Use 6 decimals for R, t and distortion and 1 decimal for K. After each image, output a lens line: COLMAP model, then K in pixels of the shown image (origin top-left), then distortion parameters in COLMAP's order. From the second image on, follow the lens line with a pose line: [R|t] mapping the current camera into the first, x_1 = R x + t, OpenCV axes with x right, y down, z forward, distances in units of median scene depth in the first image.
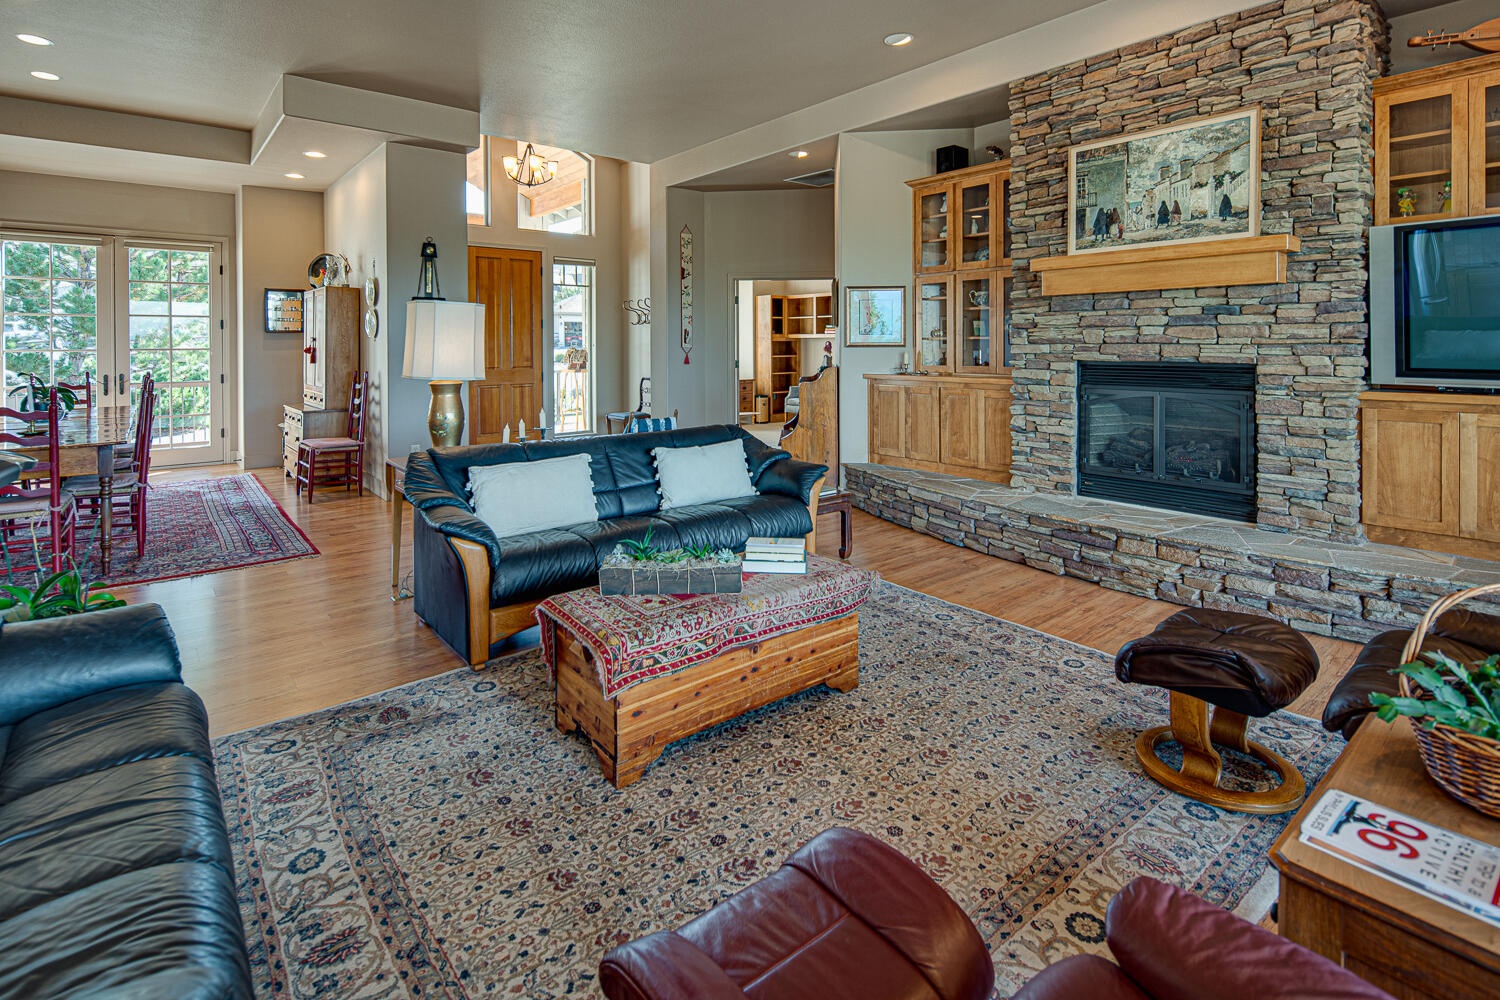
lens RADIAL K [[731.6, 0, 740.0], [0, 731.6, 349.4], [0, 0, 1]] dist [0.003463, -0.004556]
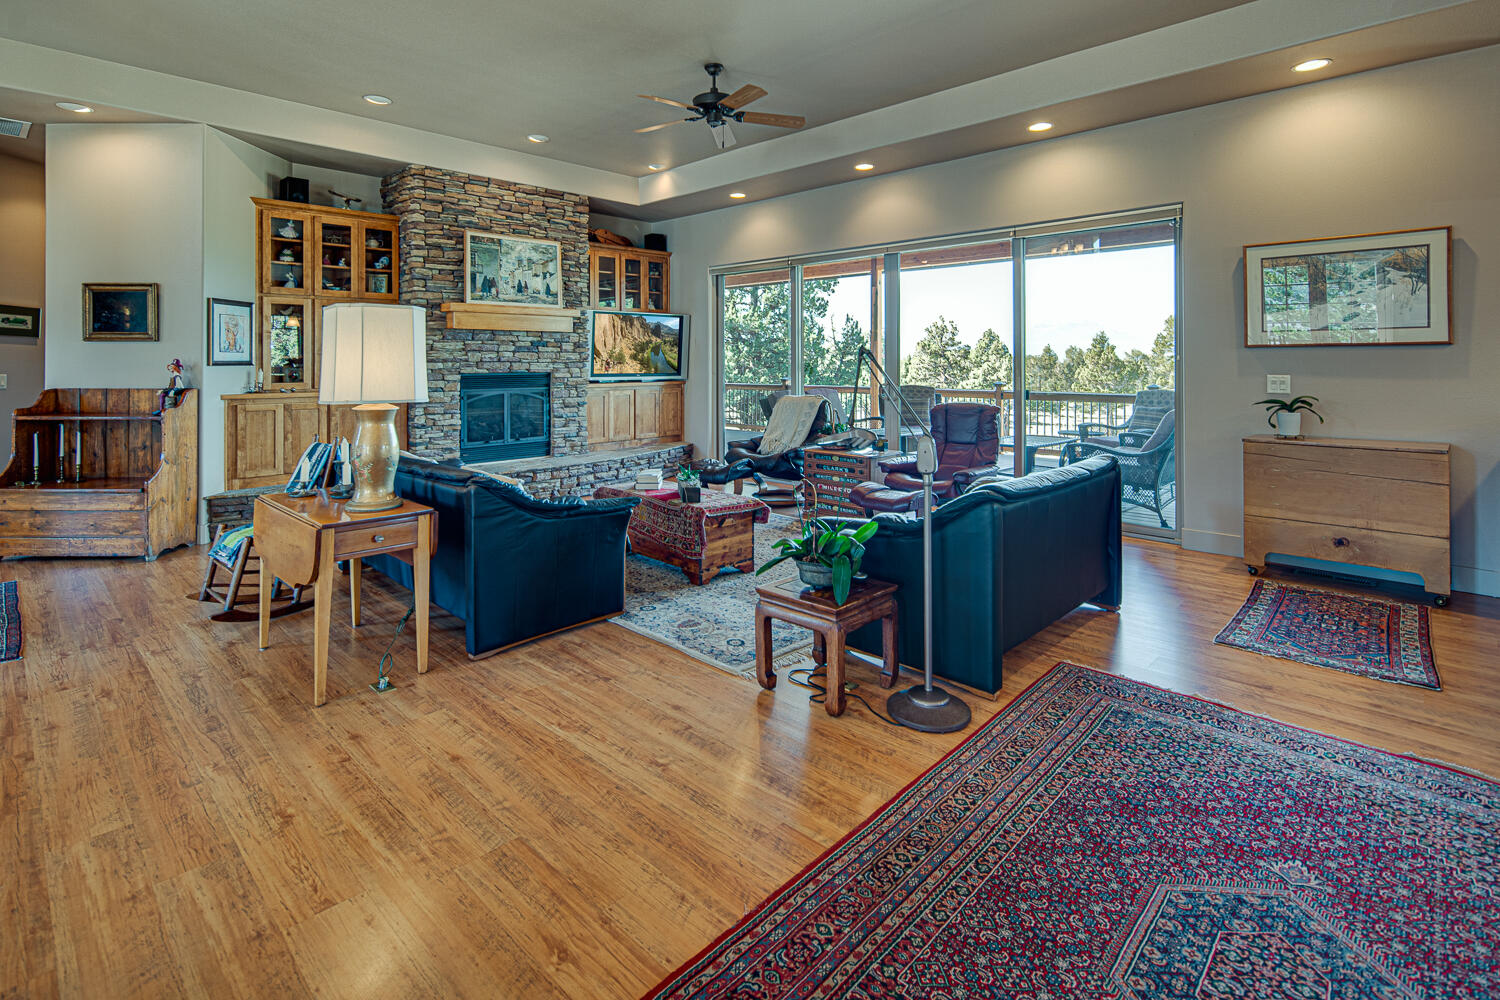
lens RADIAL K [[731.6, 0, 740.6], [0, 731.6, 358.2], [0, 0, 1]] dist [0.003463, -0.004556]
pose [[-0.104665, 0.009387, 0.994463, -1.188593], [0.010575, 0.999909, -0.008326, 0.002981], [-0.994451, 0.009645, -0.104754, 0.658191]]
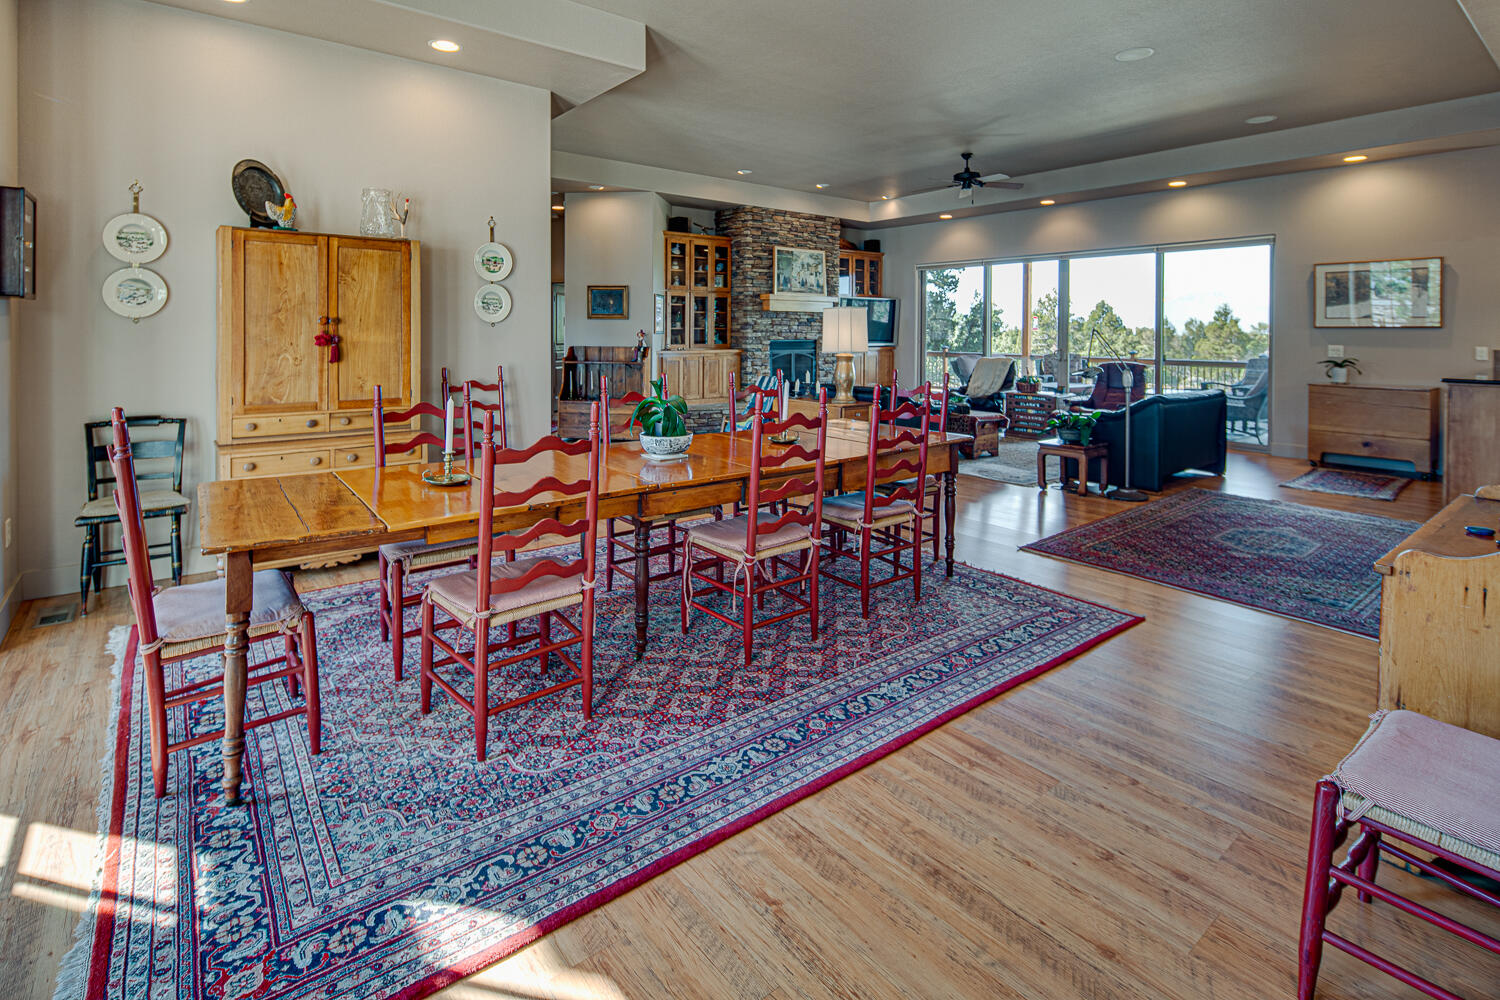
lens RADIAL K [[731.6, 0, 743.0], [0, 731.6, 334.4], [0, 0, 1]] dist [0.003463, -0.004556]
pose [[0.019271, -0.000200, 0.999814, -2.005445], [0.001790, 0.999998, 0.000165, -0.002129], [-0.999813, 0.001786, 0.019271, 1.153911]]
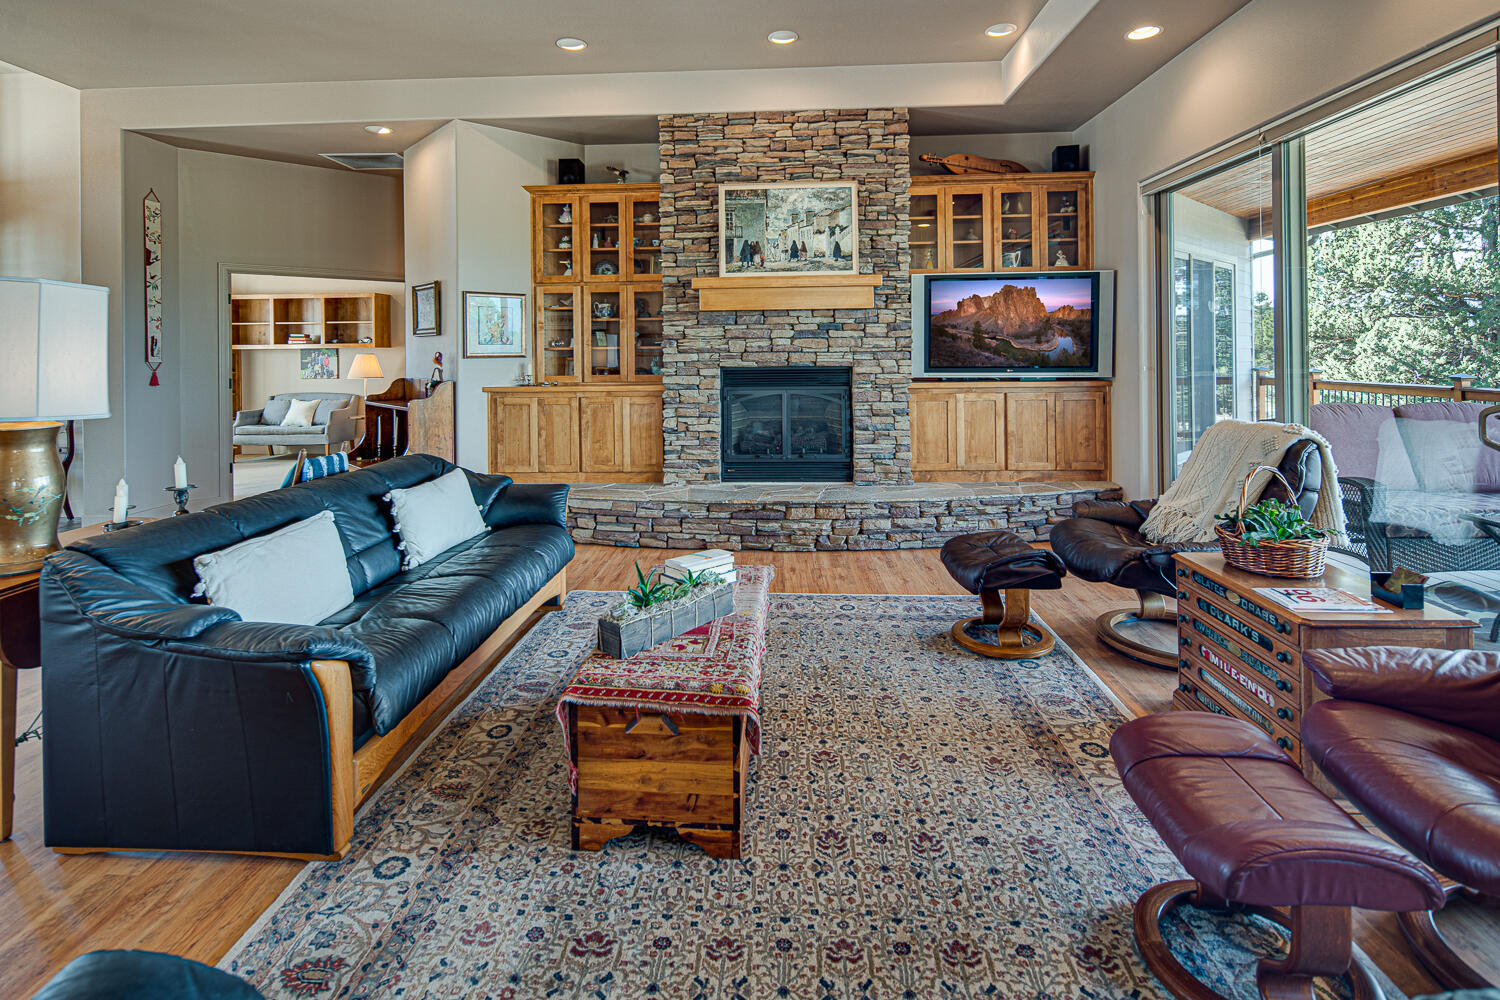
lens RADIAL K [[731.6, 0, 738.5], [0, 731.6, 349.9], [0, 0, 1]] dist [0.003463, -0.004556]
pose [[0.674099, -0.001743, 0.738639, -0.429854], [0.013736, 0.999854, -0.010177, 0.000190], [-0.738514, 0.017006, 0.674024, 0.211022]]
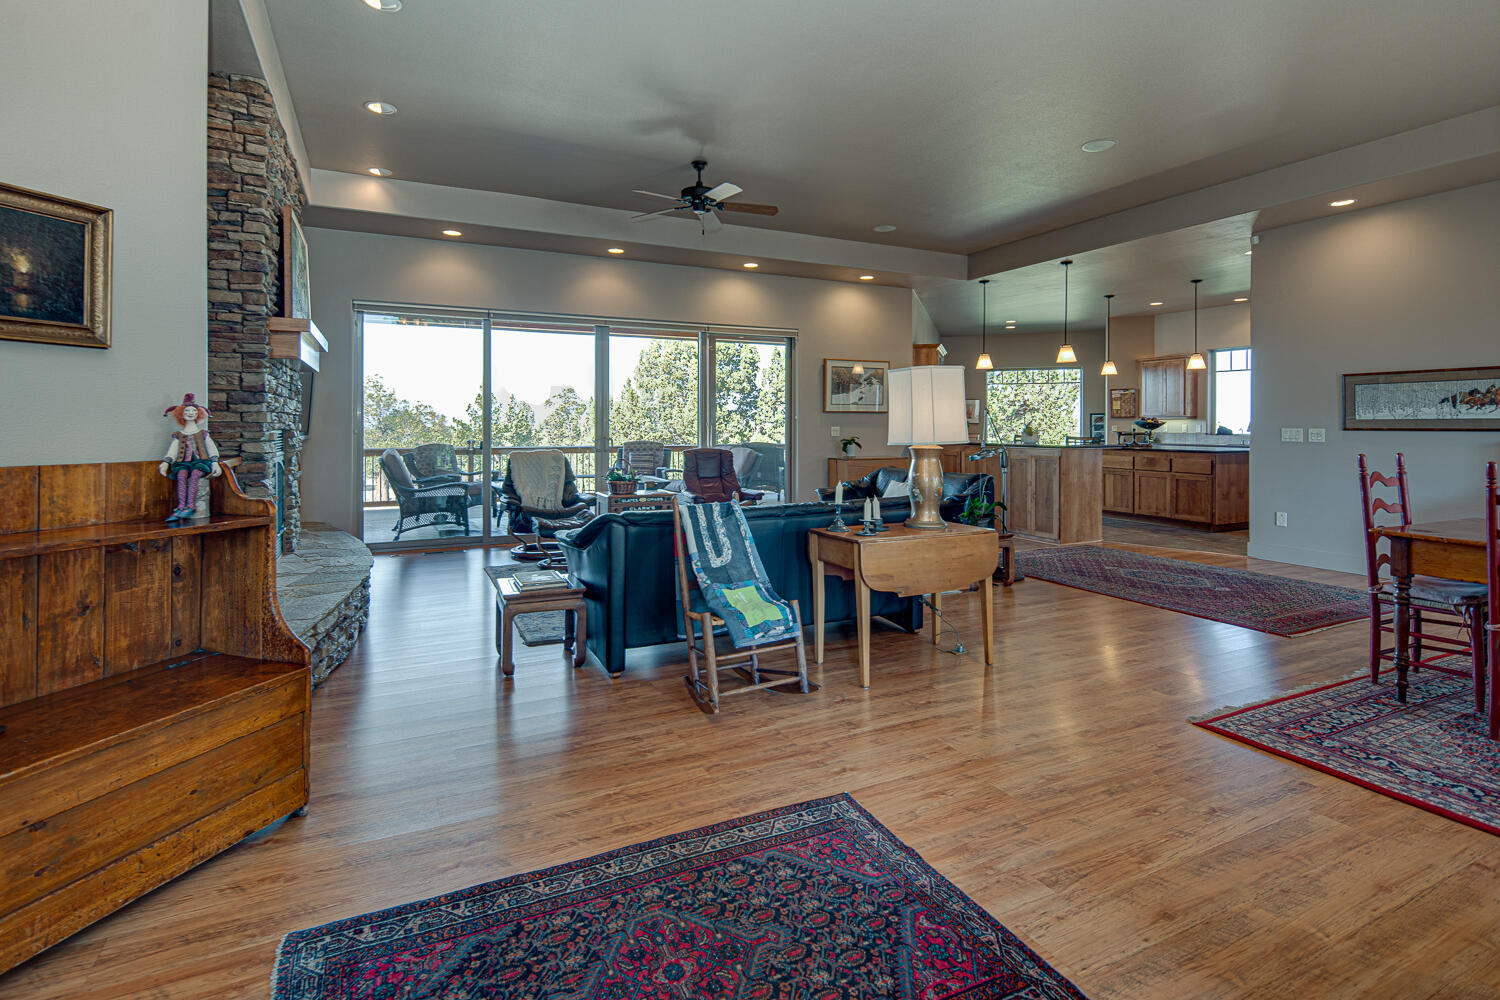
lens RADIAL K [[731.6, 0, 743.0], [0, 731.6, 424.0], [0, 0, 1]] dist [0.003463, -0.004556]
pose [[-0.973560, 0.003633, 0.228402, -0.374924], [0.005153, 0.999968, 0.006062, 0.005523], [-0.228372, 0.007078, -0.973548, 1.959787]]
